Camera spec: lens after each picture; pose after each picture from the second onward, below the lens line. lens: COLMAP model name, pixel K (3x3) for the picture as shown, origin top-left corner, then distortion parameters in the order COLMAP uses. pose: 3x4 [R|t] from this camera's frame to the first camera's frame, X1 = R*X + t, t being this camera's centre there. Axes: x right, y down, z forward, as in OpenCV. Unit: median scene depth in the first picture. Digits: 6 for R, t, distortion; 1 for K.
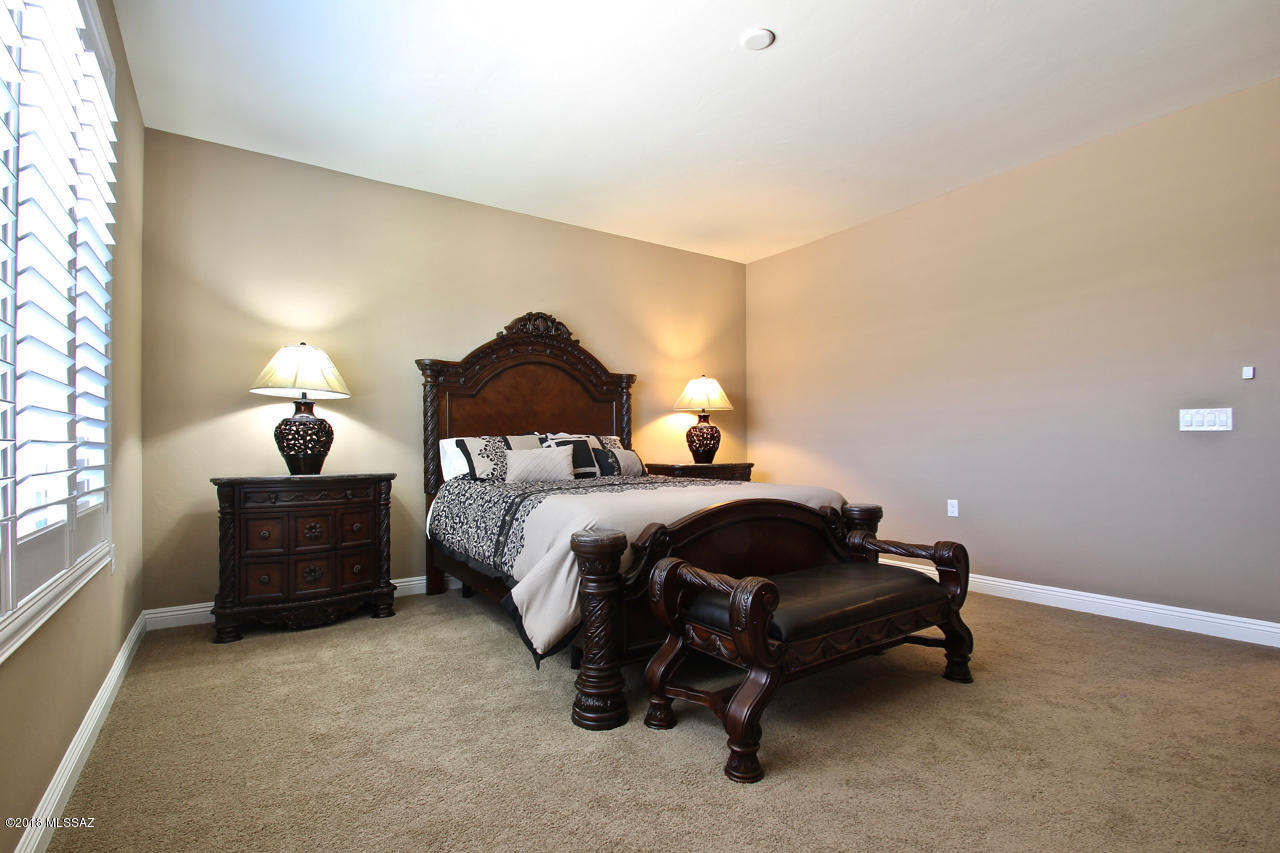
lens RADIAL K [[593.3, 0, 639.6], [0, 593.3, 426.7], [0, 0, 1]] dist [0.010313, -0.014779]
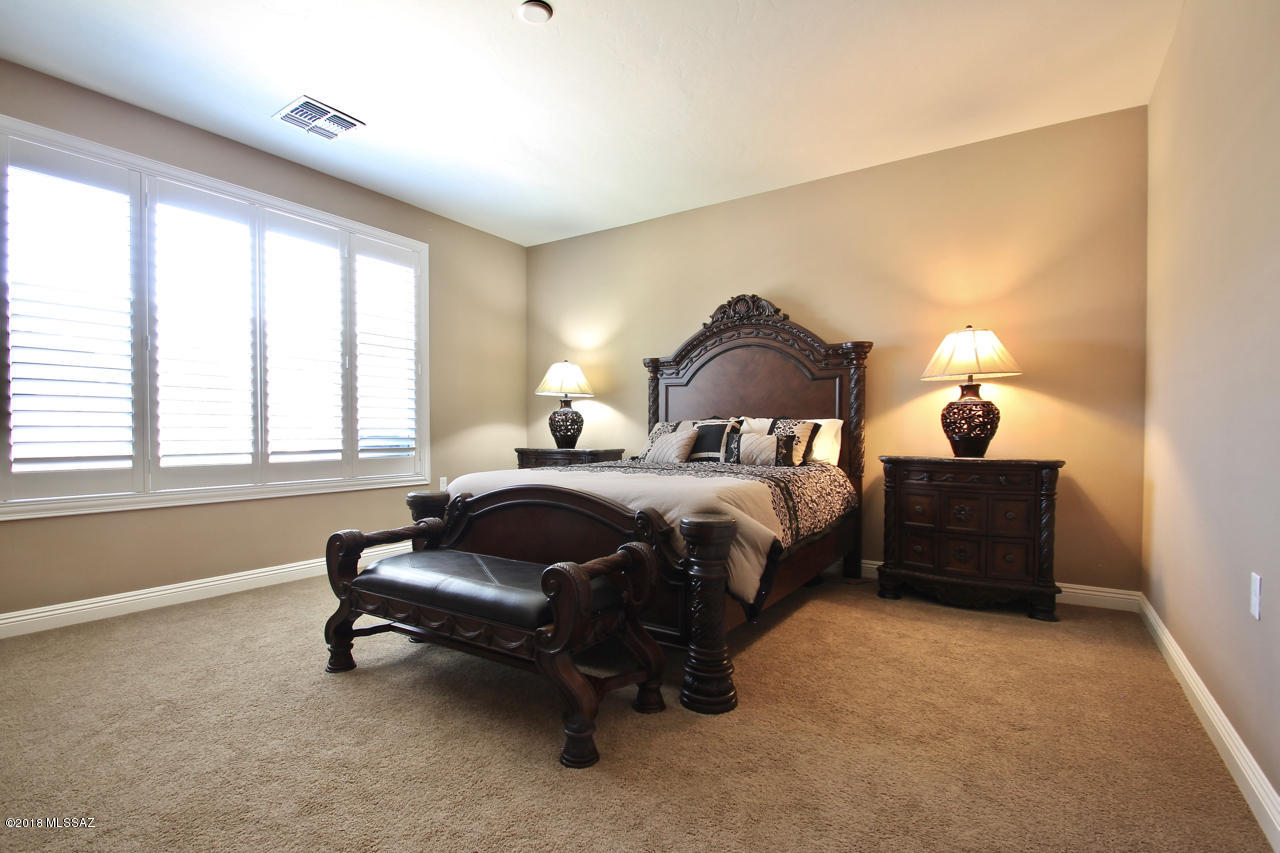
lens RADIAL K [[593.3, 0, 641.5], [0, 593.3, 434.2], [0, 0, 1]] dist [0.010313, -0.014779]
pose [[0.372511, 0.011326, -0.927959, 0.597603], [0.028070, 0.999331, 0.023465, 0.009728], [0.927603, -0.034789, 0.371944, 0.405528]]
